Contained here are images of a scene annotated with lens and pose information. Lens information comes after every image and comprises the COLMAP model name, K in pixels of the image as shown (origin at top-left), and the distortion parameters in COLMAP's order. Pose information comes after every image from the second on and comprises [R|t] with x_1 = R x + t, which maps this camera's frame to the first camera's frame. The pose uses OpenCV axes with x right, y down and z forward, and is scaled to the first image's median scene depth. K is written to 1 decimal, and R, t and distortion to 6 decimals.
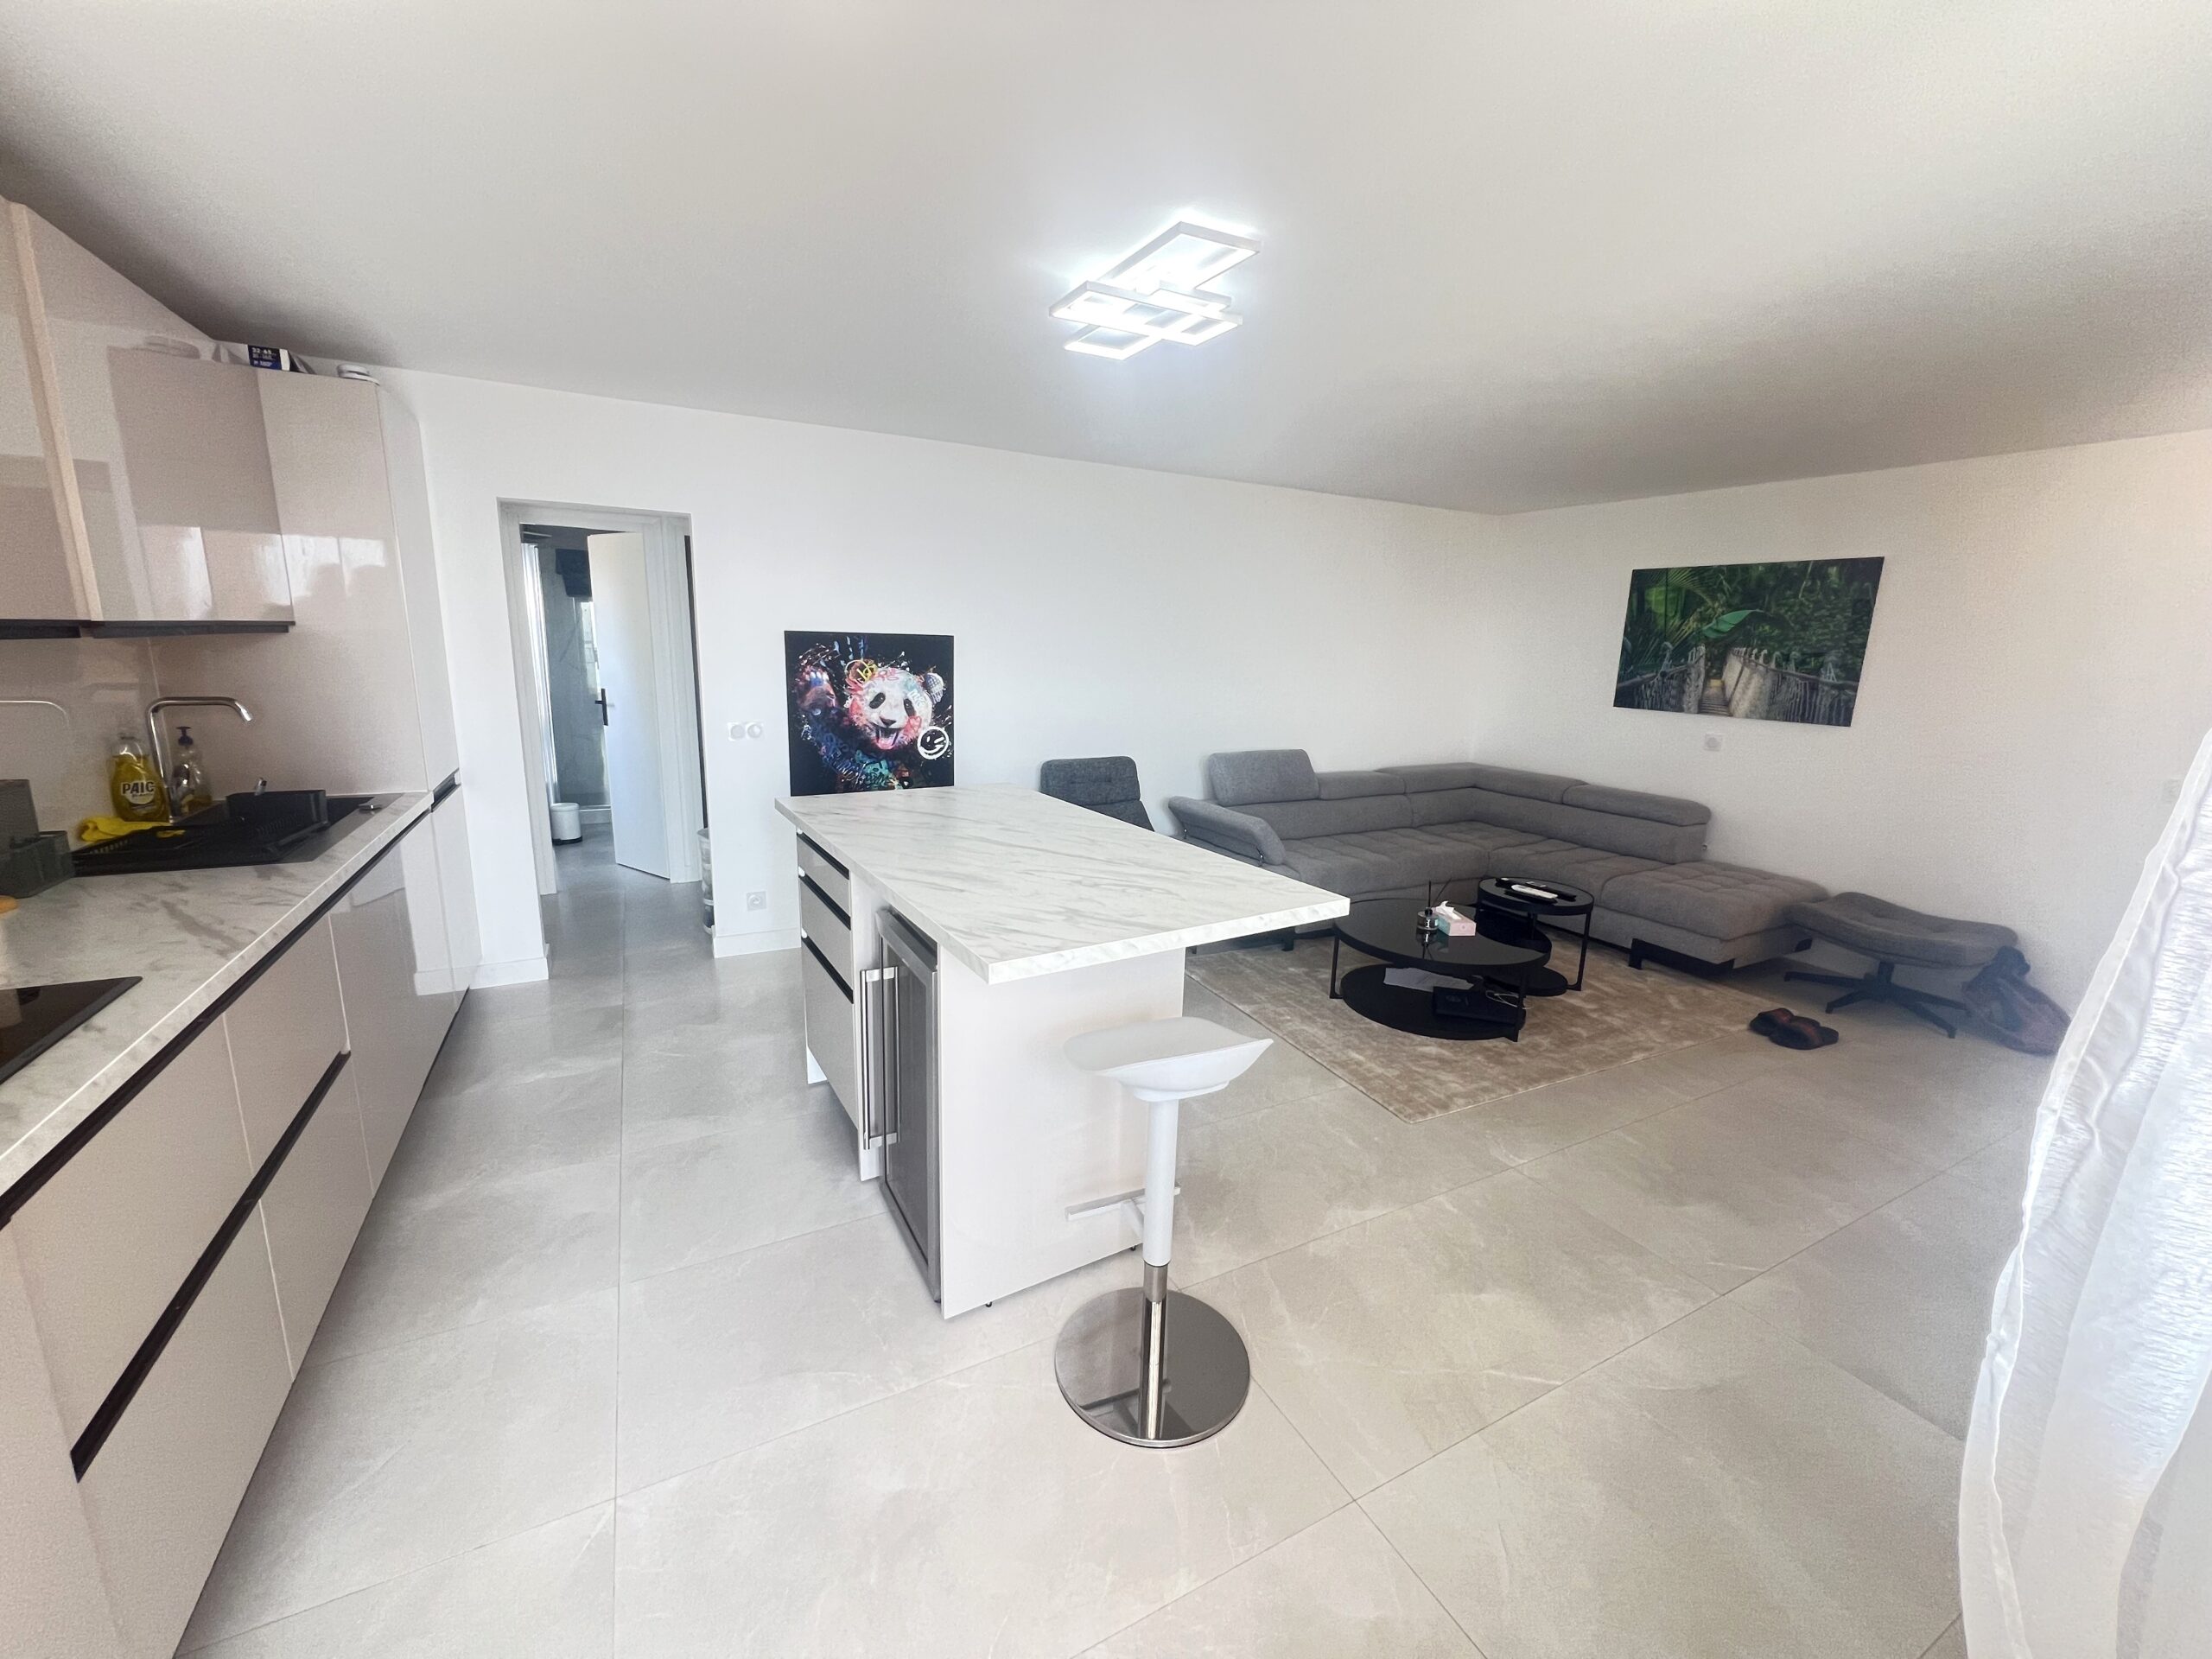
lens RADIAL K [[883.0, 0, 1096.1], [0, 883.0, 828.9], [0, 0, 1]] dist [-0.000865, -0.000404]
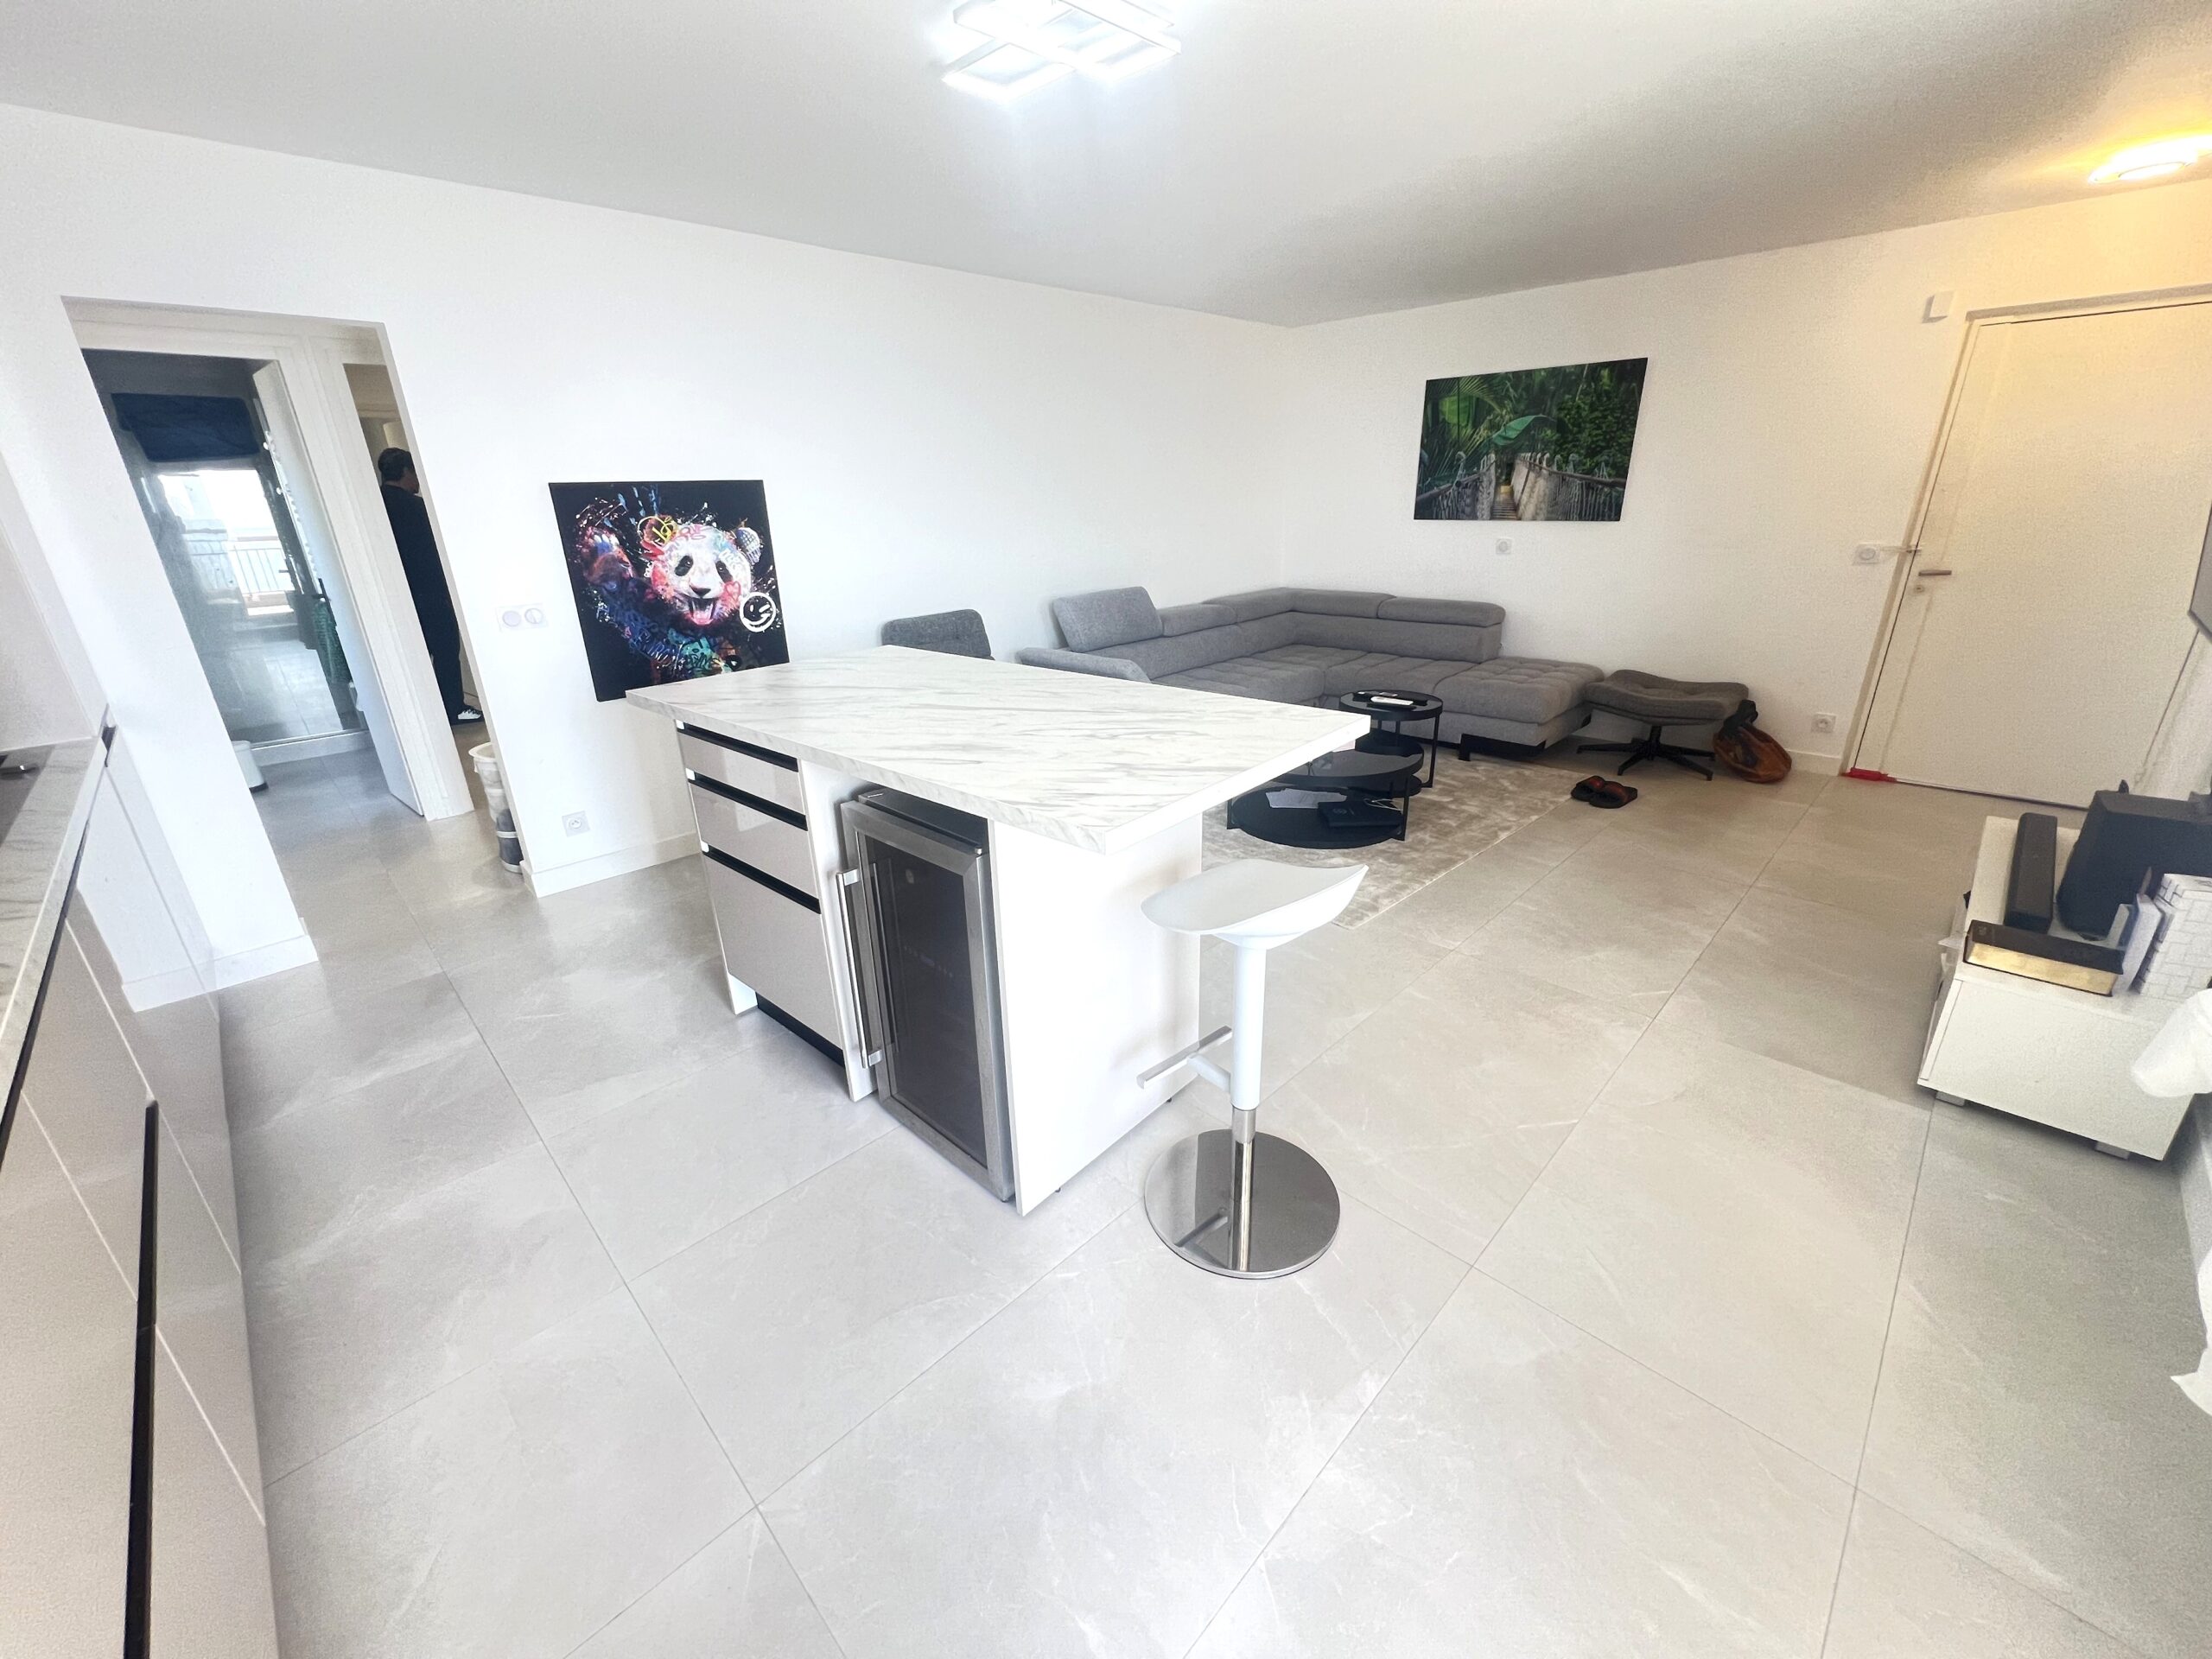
lens RADIAL K [[883.0, 0, 1096.1], [0, 883.0, 828.9], [0, 0, 1]] dist [-0.000865, -0.000404]
pose [[0.953790, -0.155889, 0.256873, -0.134615], [0.114030, 0.978727, 0.170559, 0.000081], [-0.277997, -0.133386, 0.951276, 0.068019]]
